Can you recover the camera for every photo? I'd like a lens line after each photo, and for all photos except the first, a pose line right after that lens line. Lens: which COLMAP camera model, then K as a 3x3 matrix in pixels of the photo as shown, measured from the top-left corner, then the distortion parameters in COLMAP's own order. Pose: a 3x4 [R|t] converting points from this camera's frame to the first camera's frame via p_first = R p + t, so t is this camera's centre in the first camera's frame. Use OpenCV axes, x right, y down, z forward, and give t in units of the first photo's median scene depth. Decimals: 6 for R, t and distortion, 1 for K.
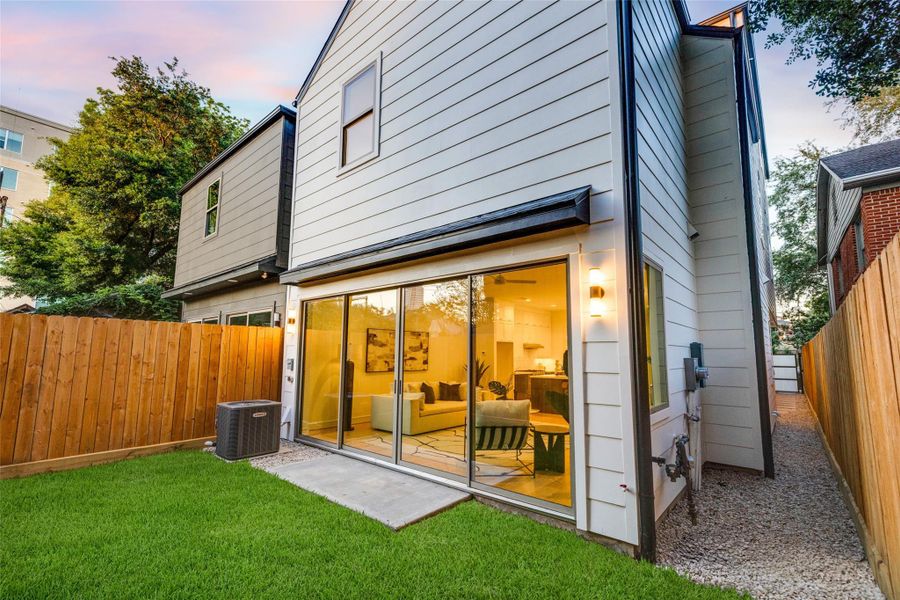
lens RADIAL K [[398.4, 0, 452.4], [0, 398.4, 304.9], [0, 0, 1]] dist [-0.016740, 0.003505]
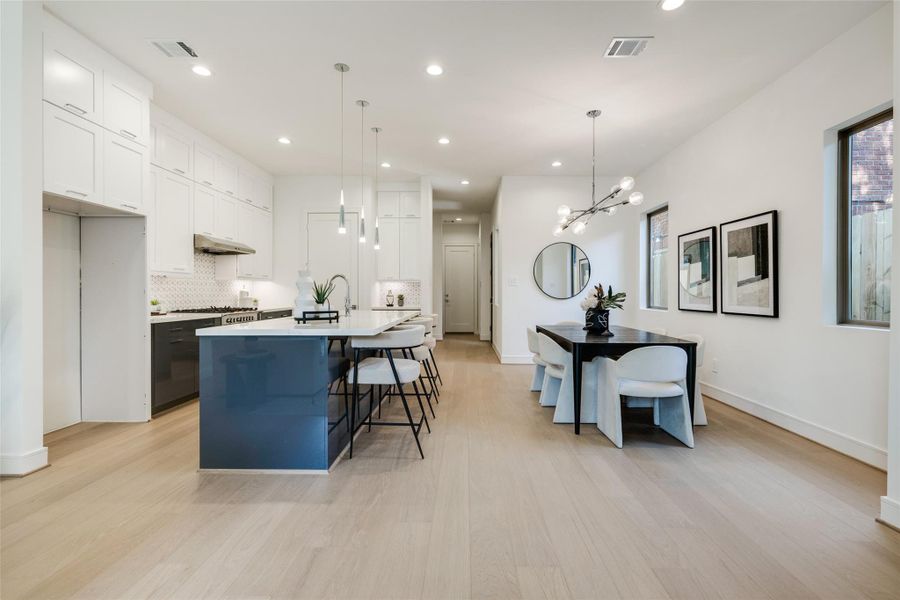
lens RADIAL K [[409.4, 0, 460.2], [0, 409.4, 294.3], [0, 0, 1]] dist [0.000933, 0.001037]
pose [[0.753117, -0.014721, 0.657721, 0.167655], [-0.067102, 0.992817, 0.099056, 0.142992], [-0.654455, -0.118735, 0.746720, 0.823615]]
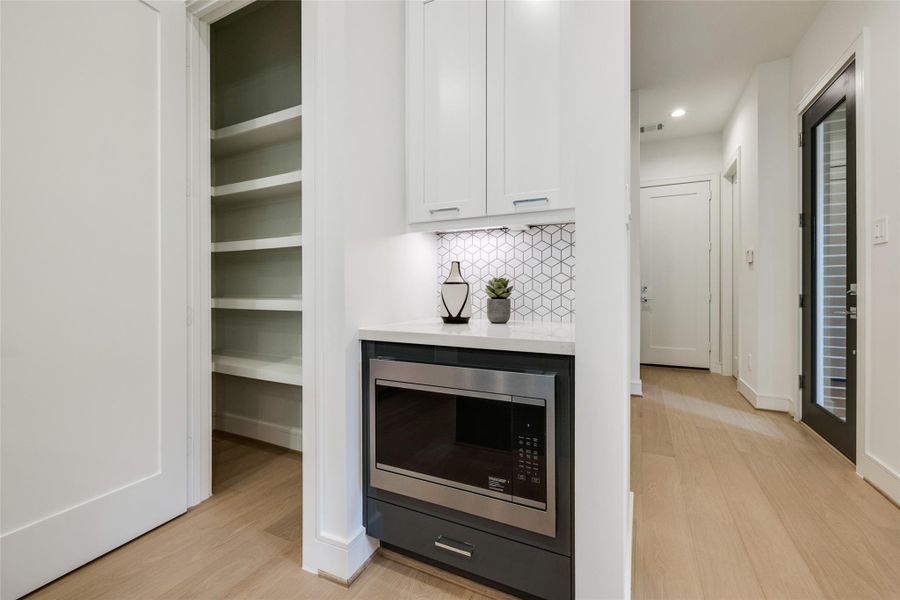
lens RADIAL K [[376.9, 0, 450.0], [0, 376.9, 286.4], [0, 0, 1]] dist [0.000632, -0.000086]
pose [[0.965775, -0.011157, 0.259142, 0.527239], [-0.017139, 0.994146, 0.106678, 0.213402], [-0.258815, -0.107468, 0.959930, 1.310497]]
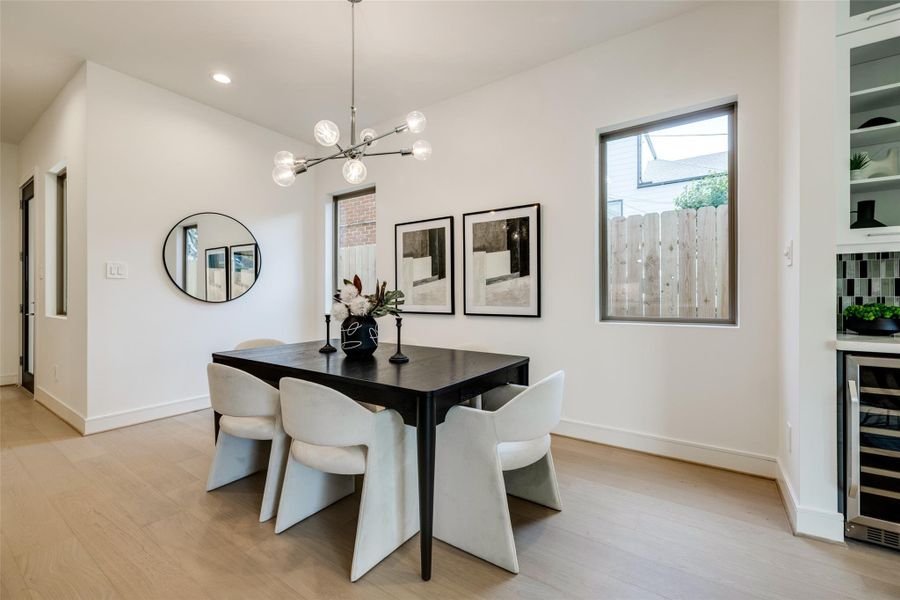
lens RADIAL K [[376.9, 0, 452.3], [0, 376.9, 294.9], [0, 0, 1]] dist [0.000632, -0.000086]
pose [[-0.133947, -0.012482, 0.990910, 0.326487], [-0.114238, 0.993449, -0.002929, 0.173751], [-0.984382, -0.113592, -0.134495, 1.043670]]
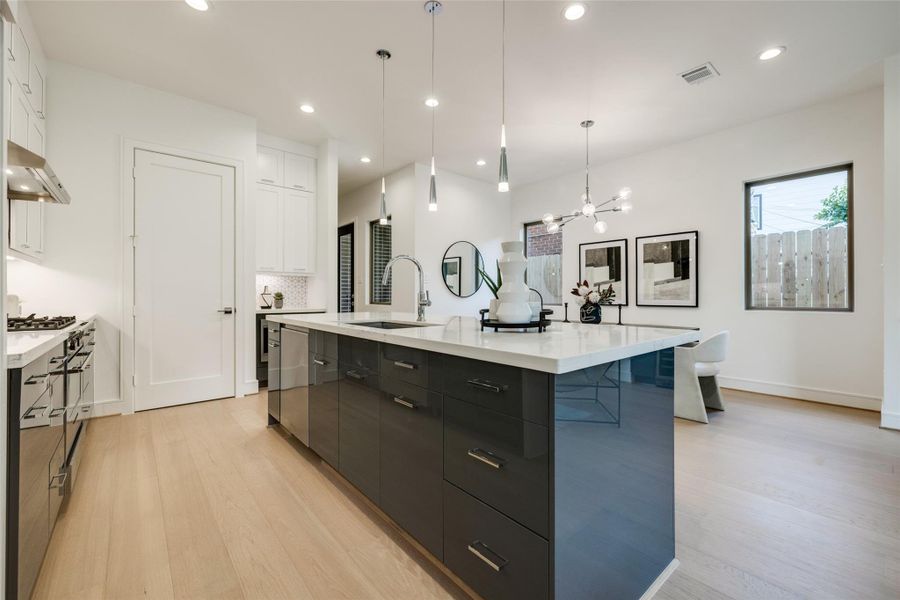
lens RADIAL K [[376.9, 0, 451.4], [0, 376.9, 294.0], [0, 0, 1]] dist [0.000632, -0.000086]
pose [[0.128772, -0.009572, 0.991628, 0.107229], [-0.113090, 0.993288, 0.024274, 0.191608], [-0.985205, -0.115269, 0.126825, 1.182220]]
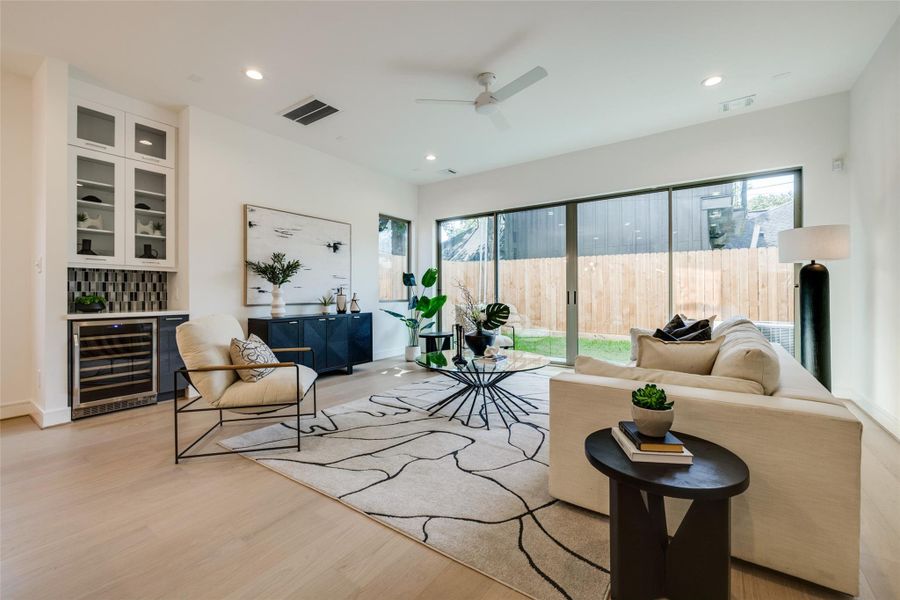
lens RADIAL K [[376.9, 0, 451.4], [0, 376.9, 293.0], [0, 0, 1]] dist [0.000632, -0.000086]
pose [[-0.993351, -0.011873, -0.114507, 0.170473], [0.001831, 0.992912, -0.118842, 0.196671], [0.115107, -0.118261, -0.986288, 1.218802]]
